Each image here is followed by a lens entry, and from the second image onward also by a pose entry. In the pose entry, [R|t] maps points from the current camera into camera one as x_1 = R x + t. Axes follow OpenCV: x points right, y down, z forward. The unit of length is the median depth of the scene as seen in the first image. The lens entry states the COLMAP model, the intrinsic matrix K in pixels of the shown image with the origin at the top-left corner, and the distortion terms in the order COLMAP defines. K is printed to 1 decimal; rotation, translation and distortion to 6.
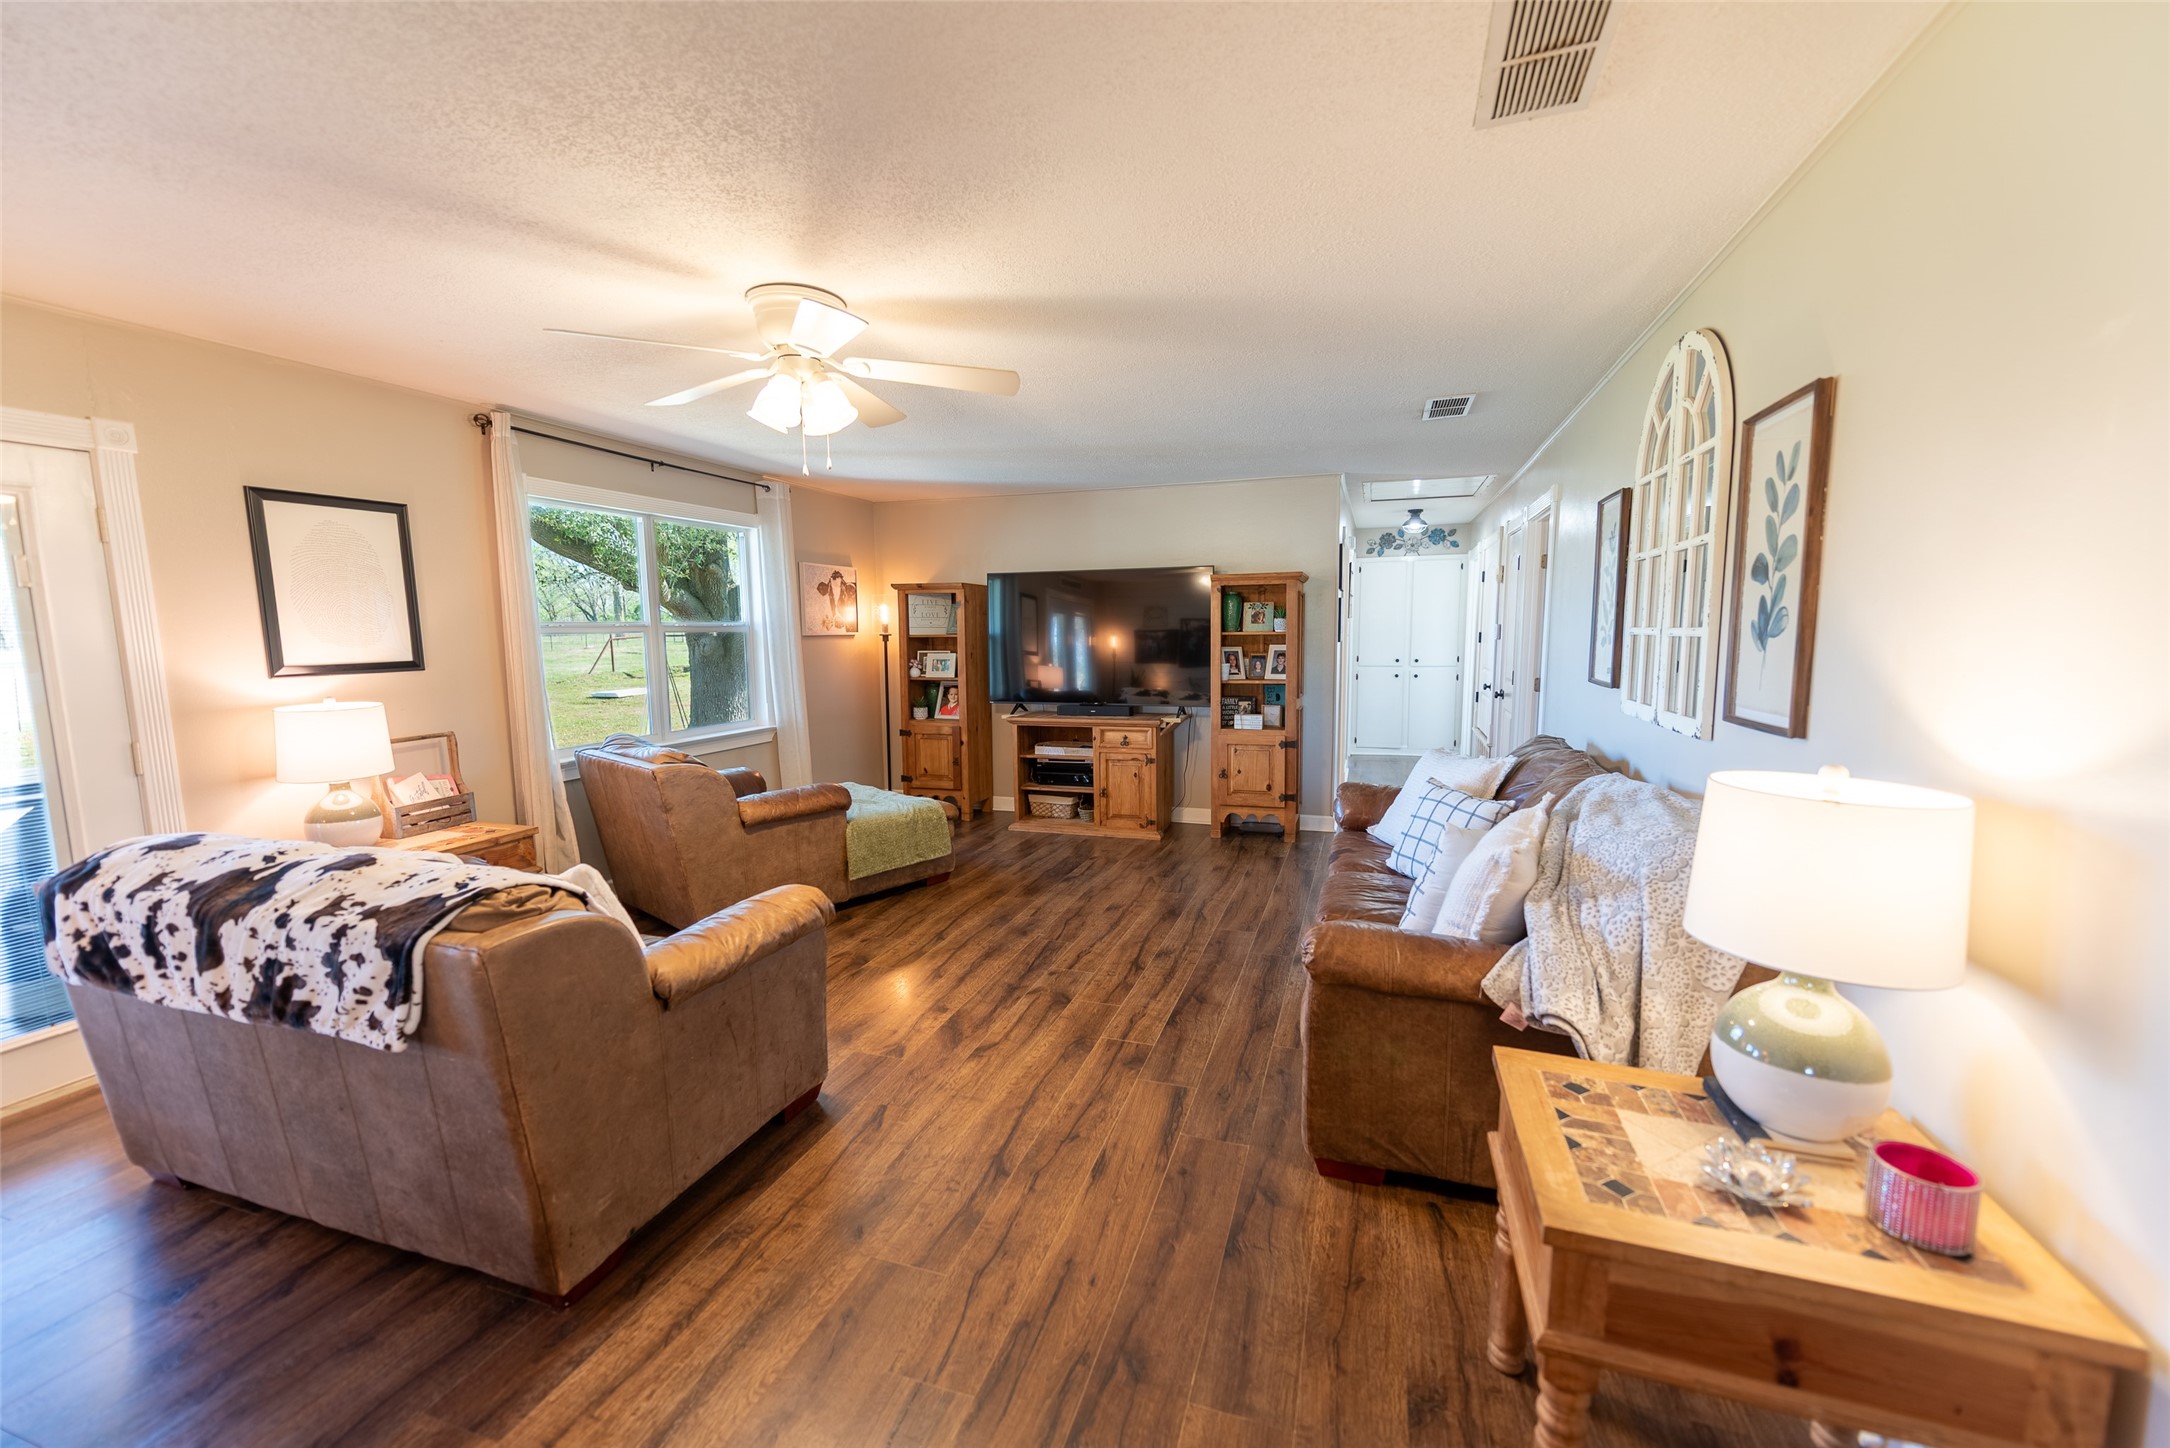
lens RADIAL K [[857.2, 0, 1084.3], [0, 857.2, 731.4], [0, 0, 1]] dist [0.009519, -0.001763]
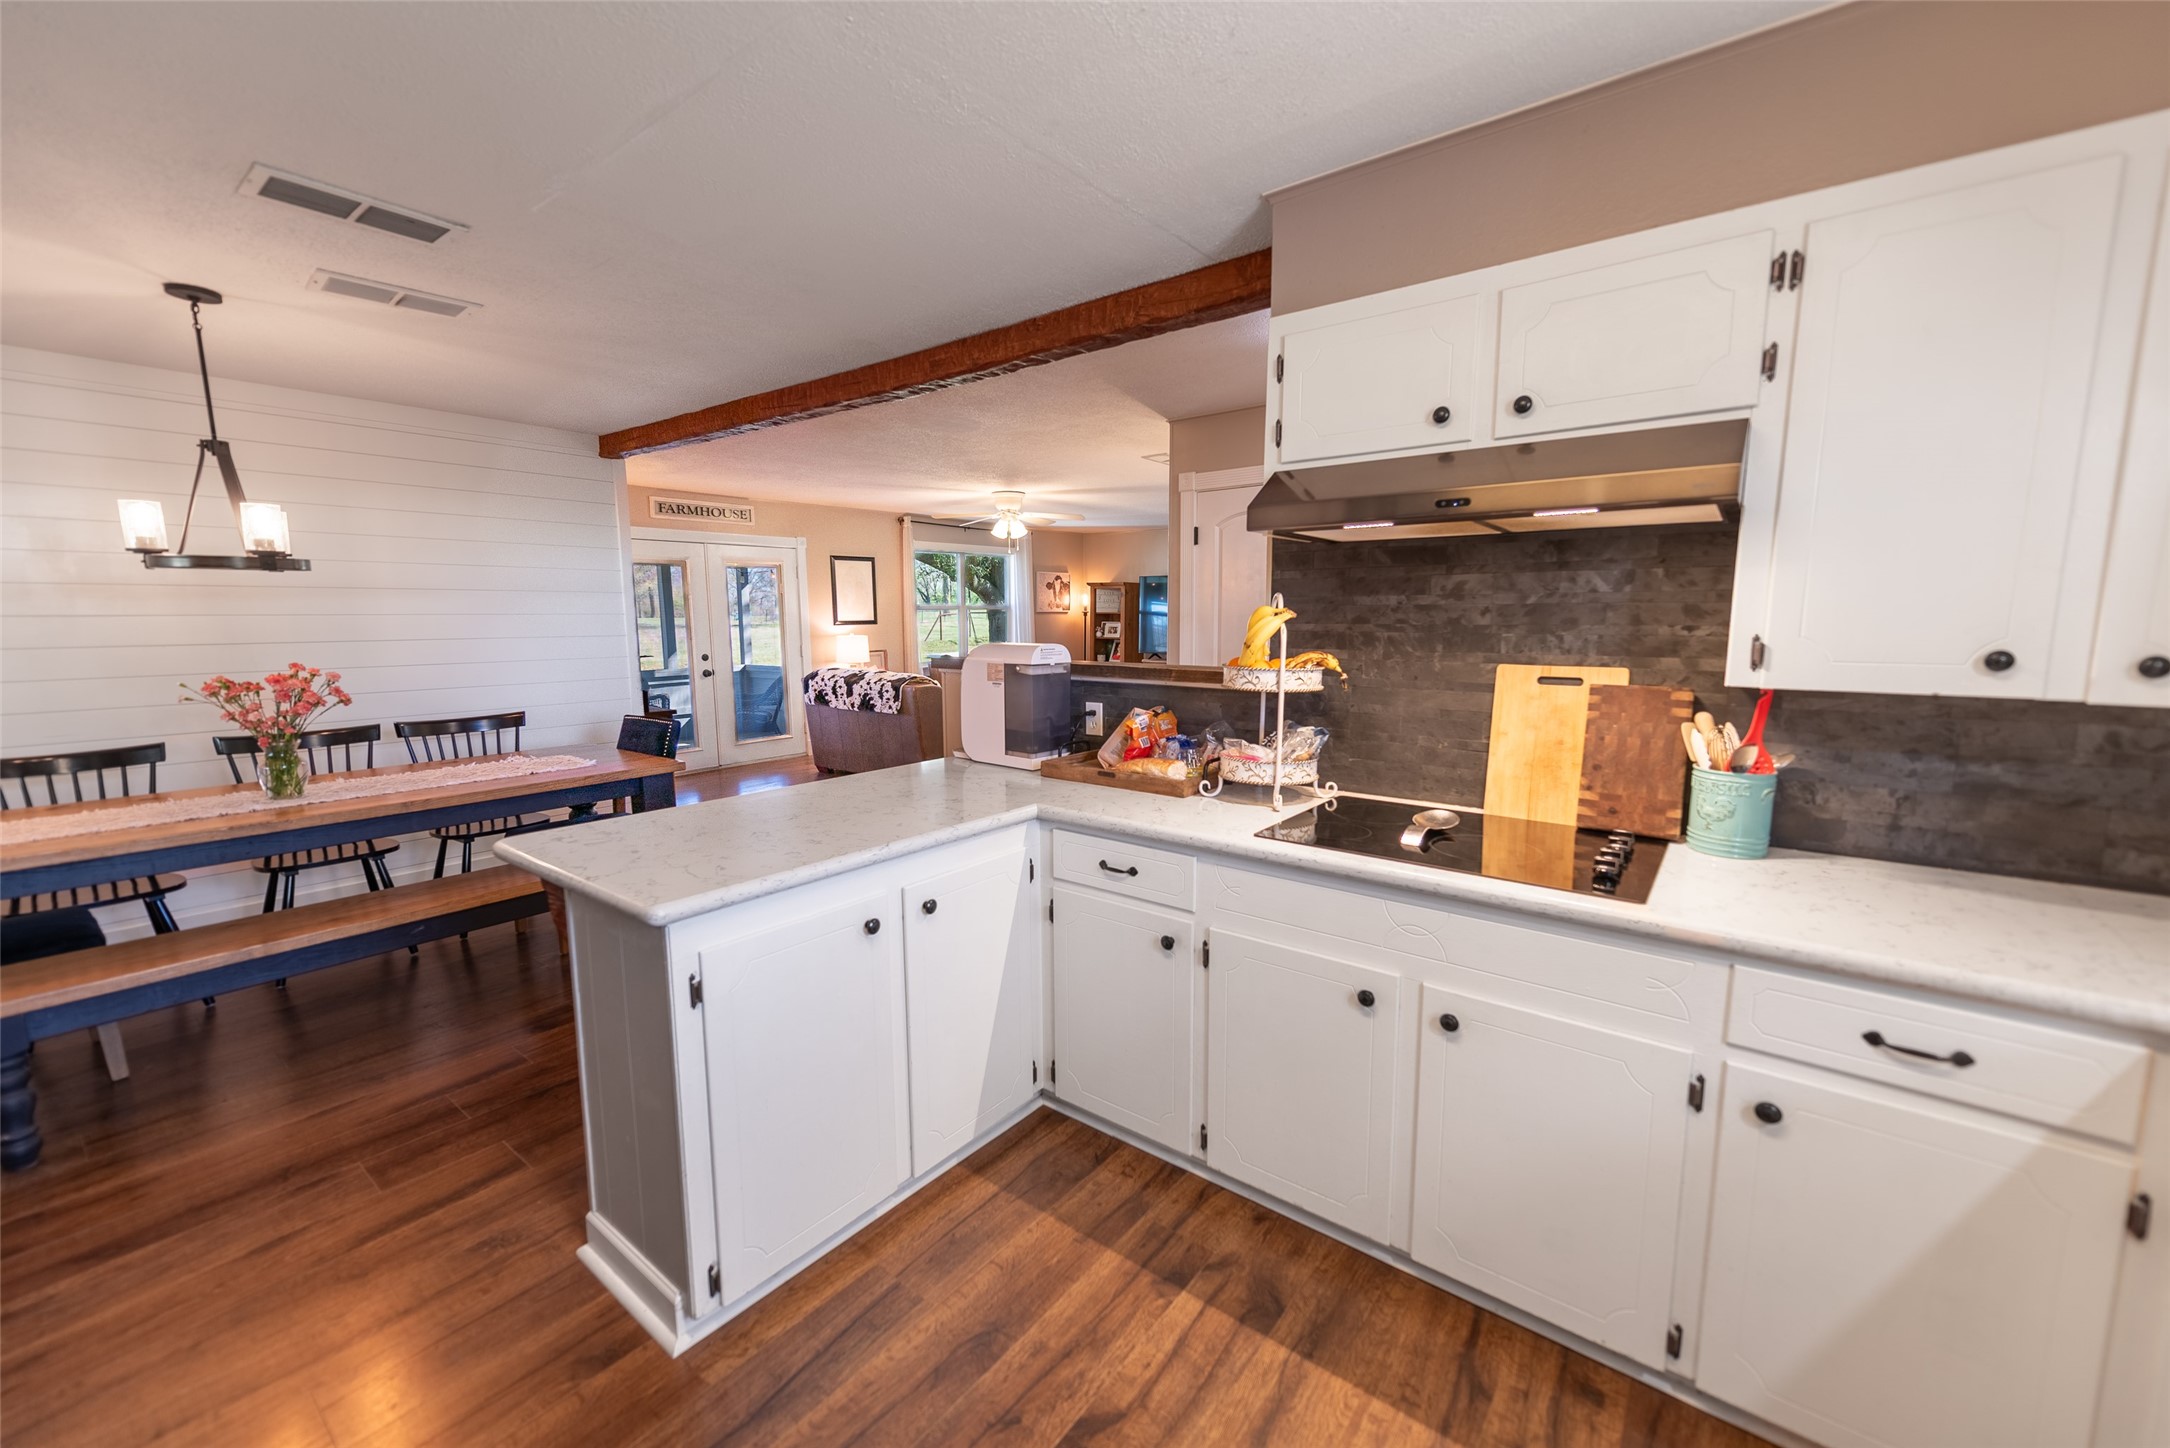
lens RADIAL K [[857.2, 0, 1084.3], [0, 857.2, 731.6], [0, 0, 1]] dist [0.009519, -0.001763]
pose [[0.944771, 0.054066, -0.323242, 0.693749], [-0.046671, 0.998442, 0.030592, 0.152795], [0.324392, -0.013816, 0.945822, -1.300731]]
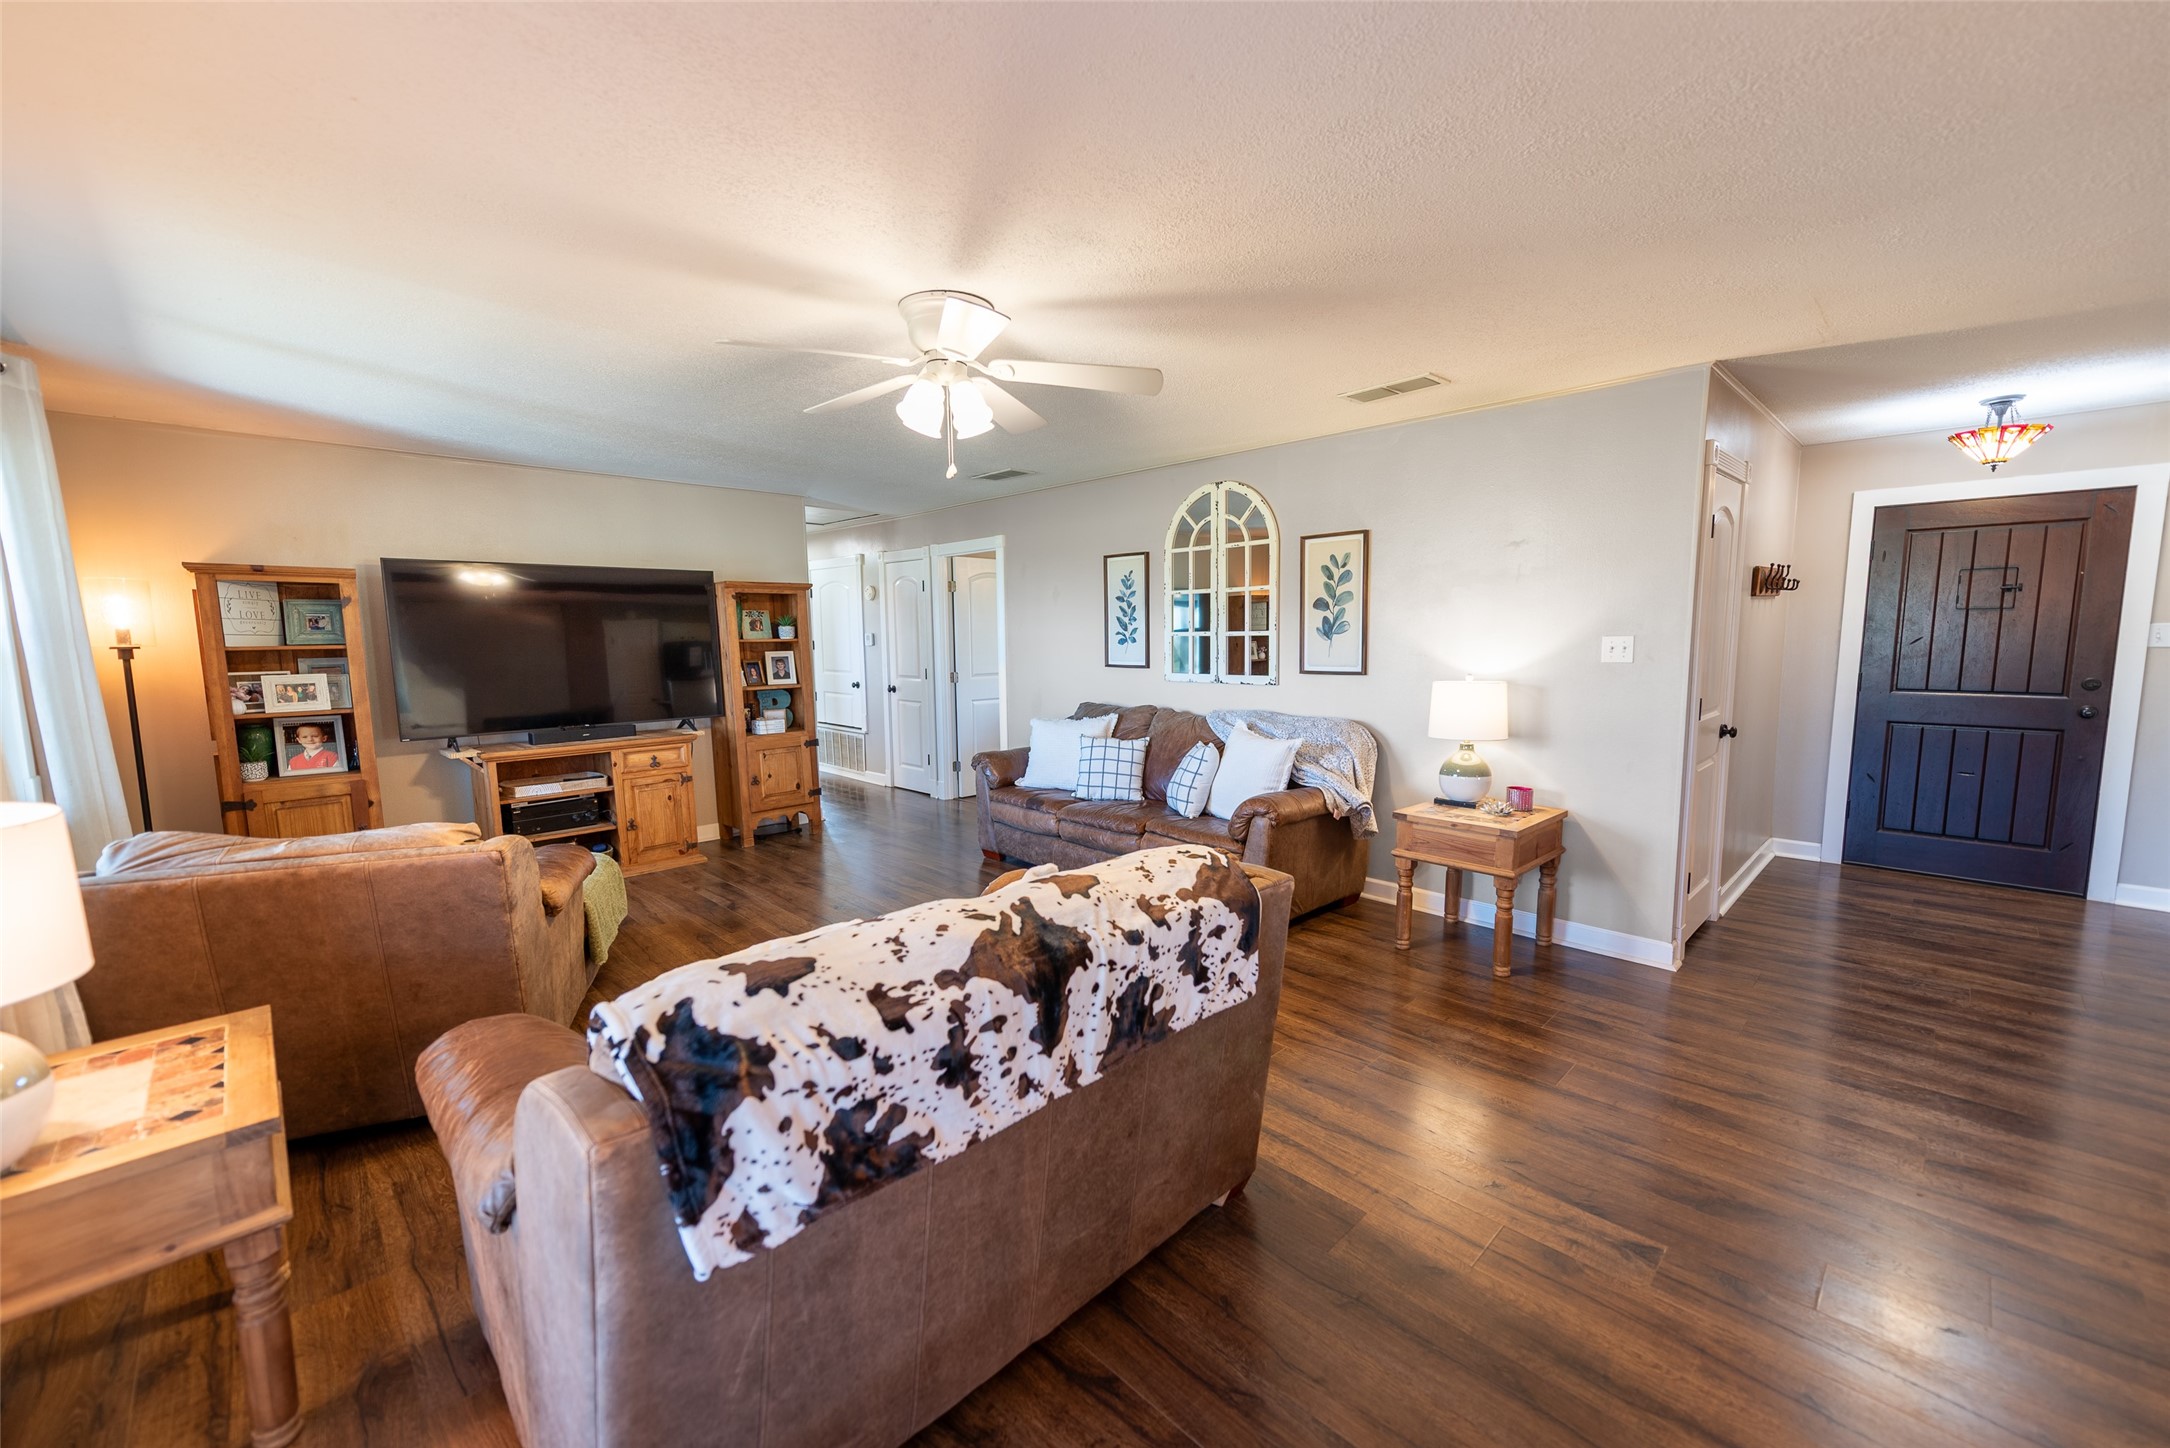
lens RADIAL K [[857.2, 0, 1097.0], [0, 857.2, 726.1], [0, 0, 1]] dist [0.009519, -0.001763]
pose [[0.442657, -0.094452, 0.891702, -0.970424], [0.114099, 0.992286, 0.048465, -0.029382], [-0.889402, 0.080289, 0.450020, 0.338282]]
